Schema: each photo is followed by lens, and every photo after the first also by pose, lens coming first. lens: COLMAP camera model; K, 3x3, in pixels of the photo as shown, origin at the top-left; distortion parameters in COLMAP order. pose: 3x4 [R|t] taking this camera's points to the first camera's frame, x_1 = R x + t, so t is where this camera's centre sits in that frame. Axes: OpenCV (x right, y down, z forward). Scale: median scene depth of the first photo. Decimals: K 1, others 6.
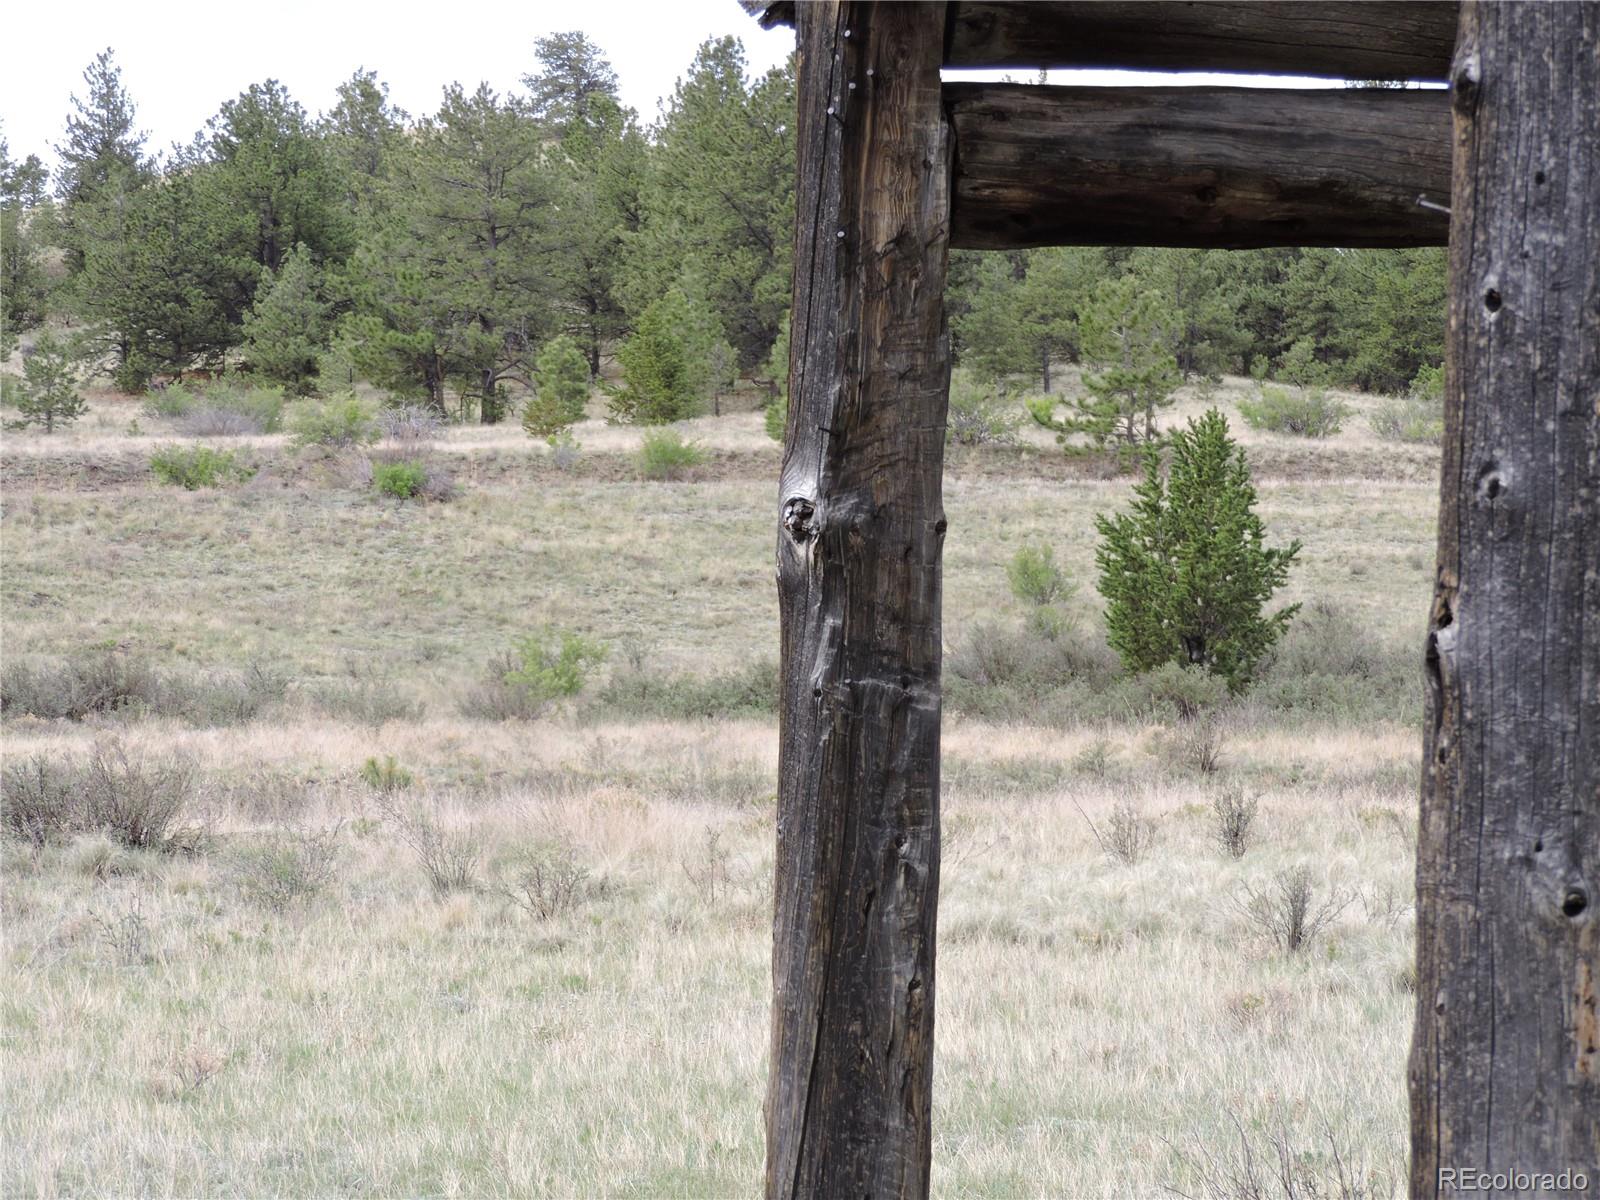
lens RADIAL K [[4625.0, 0, 800.0], [0, 4625.0, 600.0], [0, 0, 1]] dist [0.153960, 0.903817]
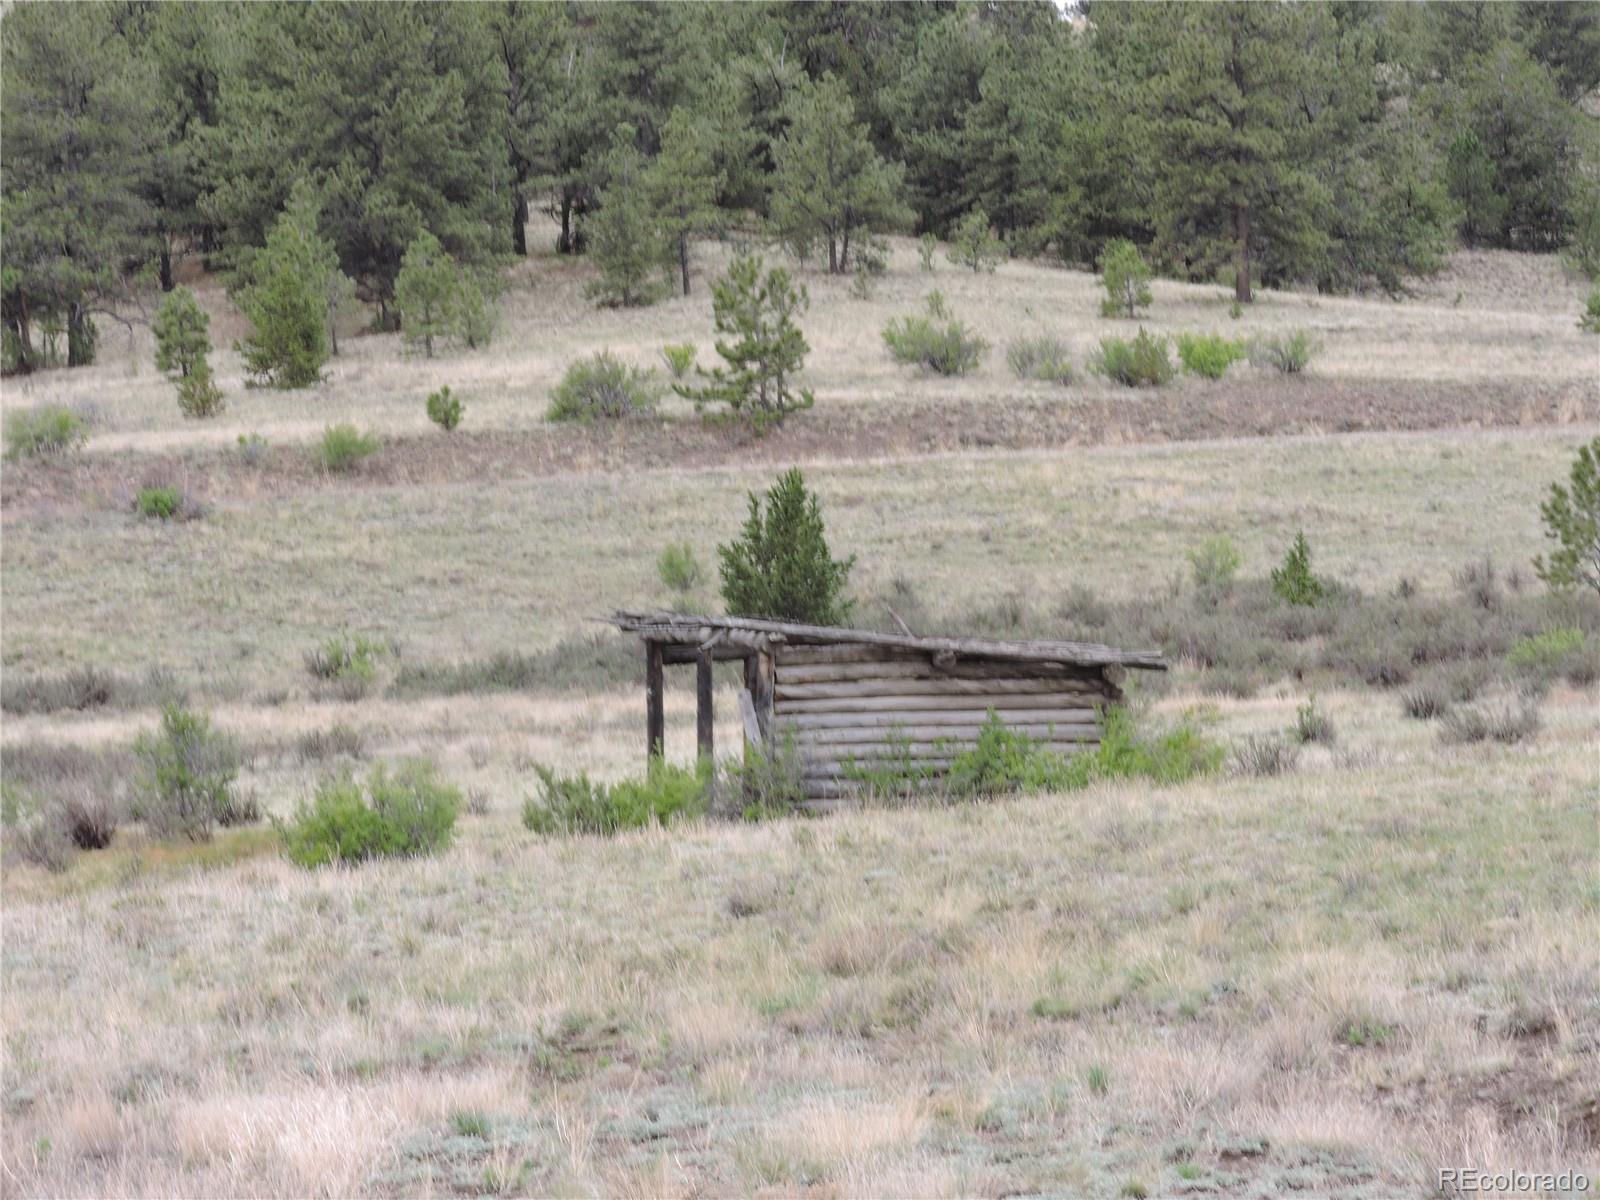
lens RADIAL K [[8620.6, 0, 800.0], [0, 8620.6, 600.0], [0, 0, 1]] dist [0.282072, 25.421412]
pose [[0.997241, -0.040010, 0.062522, -0.047285], [0.038582, 0.998970, 0.023886, -0.037136], [-0.063413, -0.021408, 0.997758, -1.001648]]
